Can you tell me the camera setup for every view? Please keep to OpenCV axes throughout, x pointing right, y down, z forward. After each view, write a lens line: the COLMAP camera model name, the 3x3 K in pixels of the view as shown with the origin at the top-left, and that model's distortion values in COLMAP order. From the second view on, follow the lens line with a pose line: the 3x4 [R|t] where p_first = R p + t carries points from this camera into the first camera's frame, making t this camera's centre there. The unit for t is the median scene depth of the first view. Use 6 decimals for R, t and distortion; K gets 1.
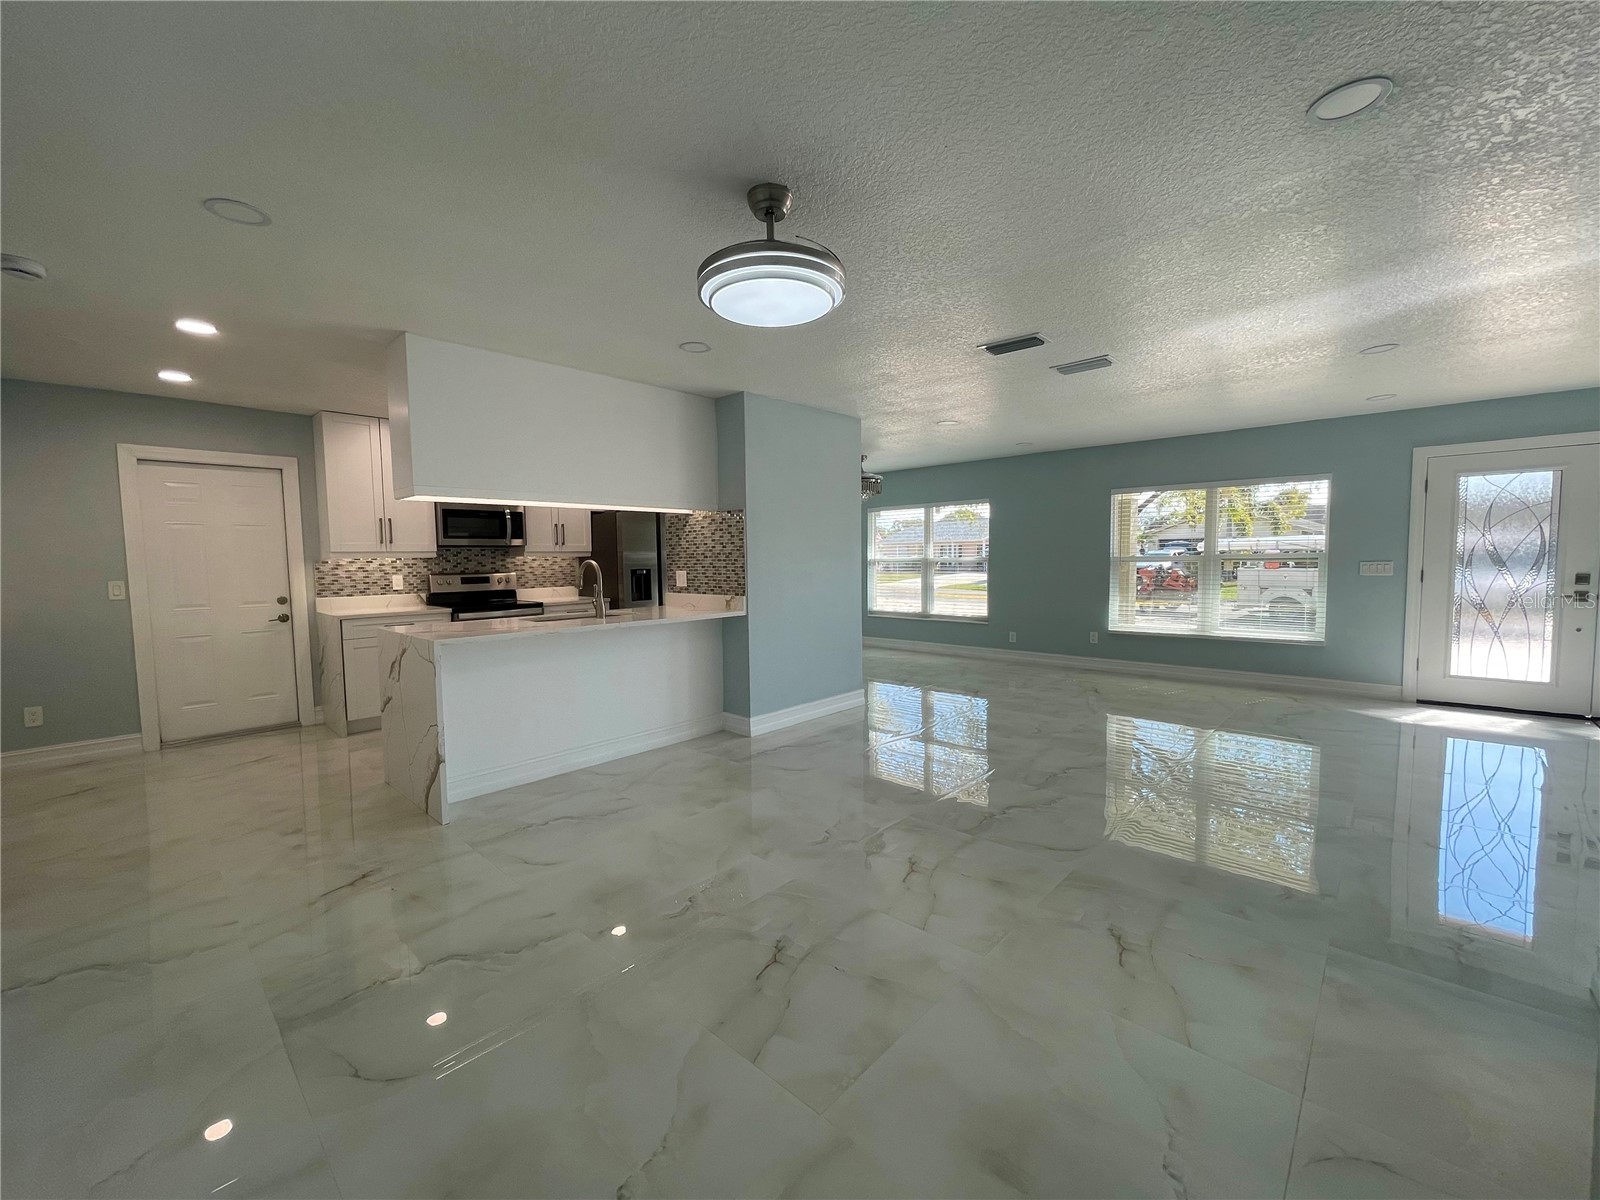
lens RADIAL K [[641.2, 0, 792.3], [0, 641.2, 600.7], [0, 0, 1]] dist [0.008845, 0.000071]
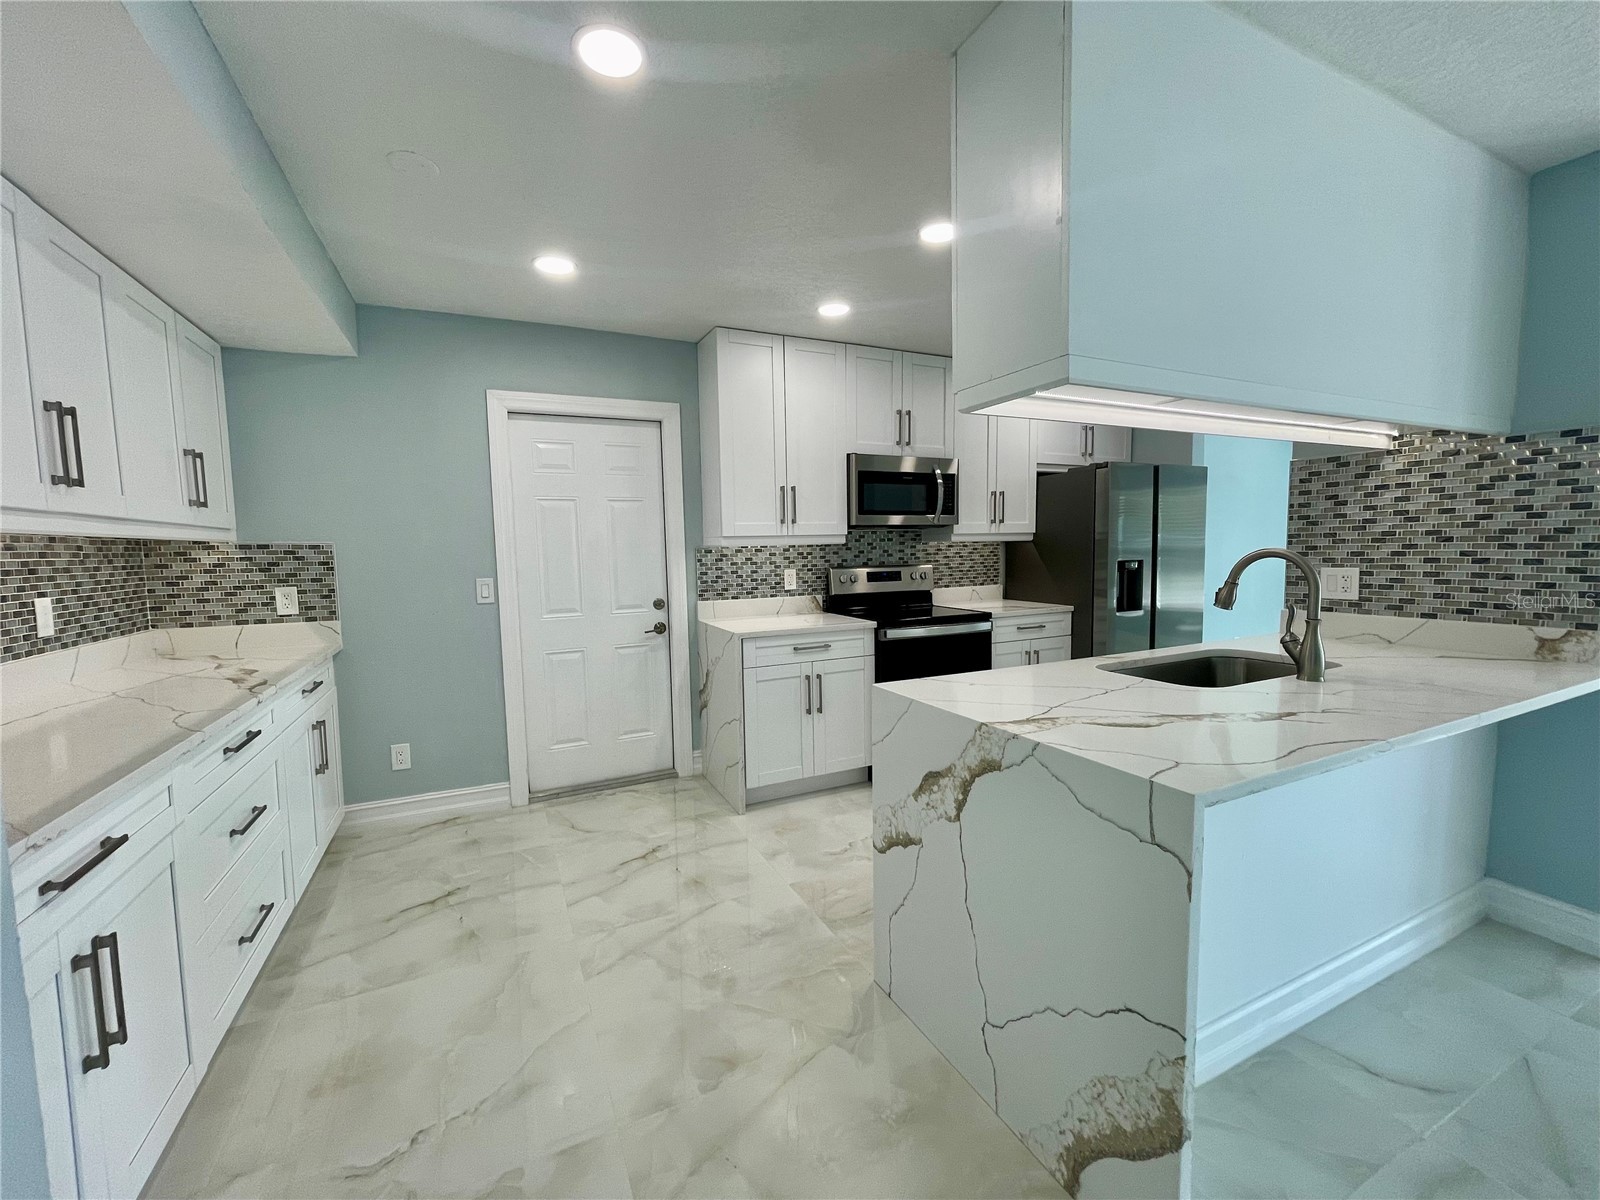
lens RADIAL K [[641.2, 0, 798.6], [0, 641.2, 601.4], [0, 0, 1]] dist [0.008845, 0.000071]
pose [[0.937454, 0.026981, -0.347062, -0.383973], [-0.018099, 0.999421, 0.028809, -0.026321], [0.347638, -0.020725, 0.937400, 0.369662]]
